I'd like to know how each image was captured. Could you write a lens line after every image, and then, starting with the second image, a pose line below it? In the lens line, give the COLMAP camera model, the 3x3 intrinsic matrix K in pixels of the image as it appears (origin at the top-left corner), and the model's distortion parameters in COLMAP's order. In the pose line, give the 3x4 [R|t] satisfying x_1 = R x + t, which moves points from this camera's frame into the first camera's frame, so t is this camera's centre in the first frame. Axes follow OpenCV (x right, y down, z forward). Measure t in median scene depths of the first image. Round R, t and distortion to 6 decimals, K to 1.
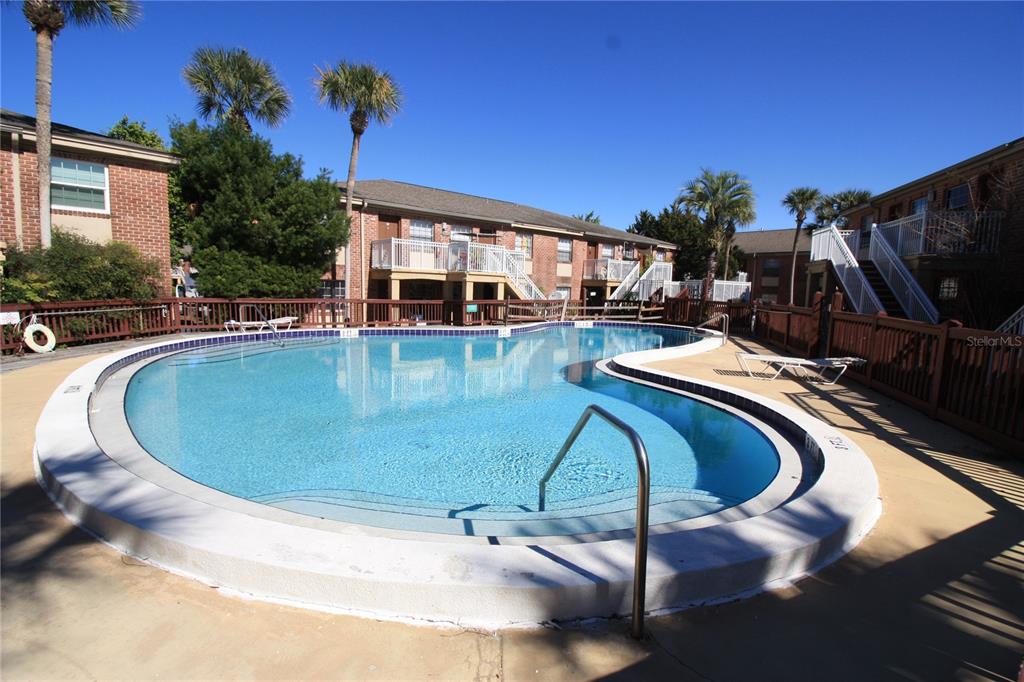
lens RADIAL K [[477.7, 0, 516.6], [0, 477.7, 338.1], [0, 0, 1]] dist [-0.001473, -0.011130]
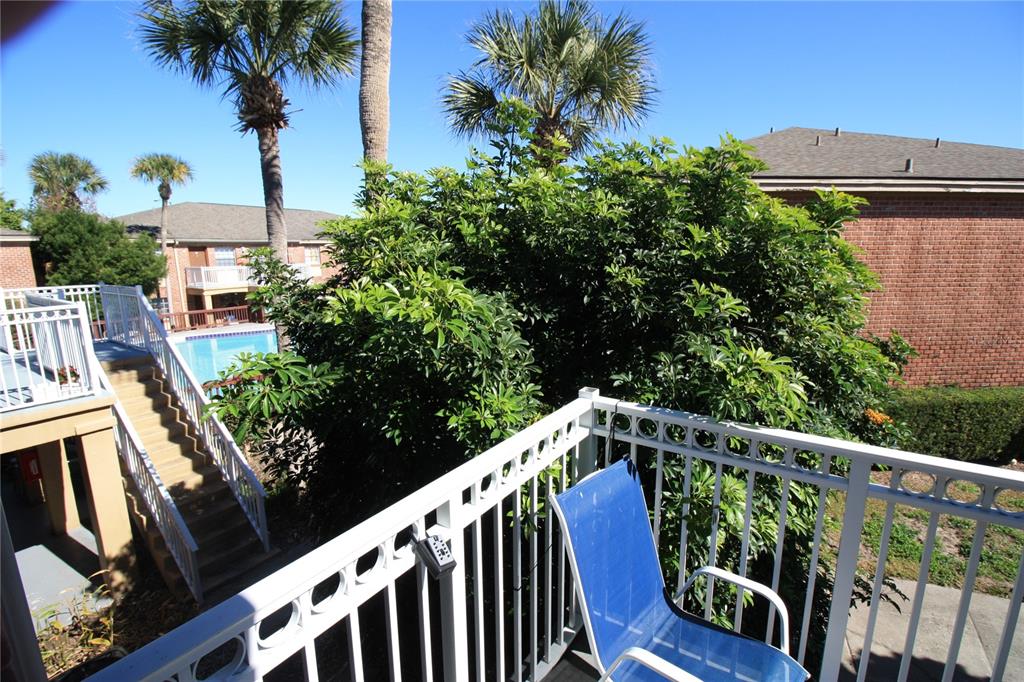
lens RADIAL K [[477.7, 0, 512.8], [0, 477.7, 340.1], [0, 0, 1]] dist [-0.001473, -0.011130]
pose [[0.954077, -0.091059, 0.285386, 0.203964], [0.064942, 0.992896, 0.099699, -0.071965], [-0.292437, -0.076587, 0.953213, -0.655429]]
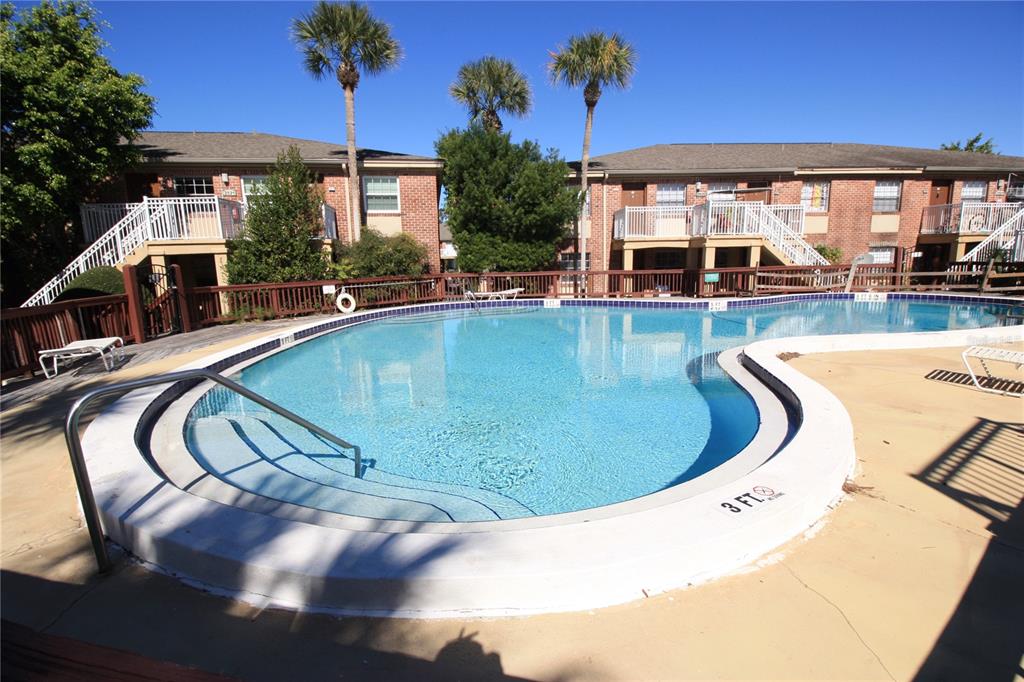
lens RADIAL K [[477.7, 0, 515.7], [0, 477.7, 339.4], [0, 0, 1]] dist [-0.001473, -0.011130]
pose [[0.776785, 0.061973, -0.626709, 0.189771], [-0.023221, 0.997288, 0.069837, -0.001885], [0.629338, -0.039695, 0.776117, 0.087457]]
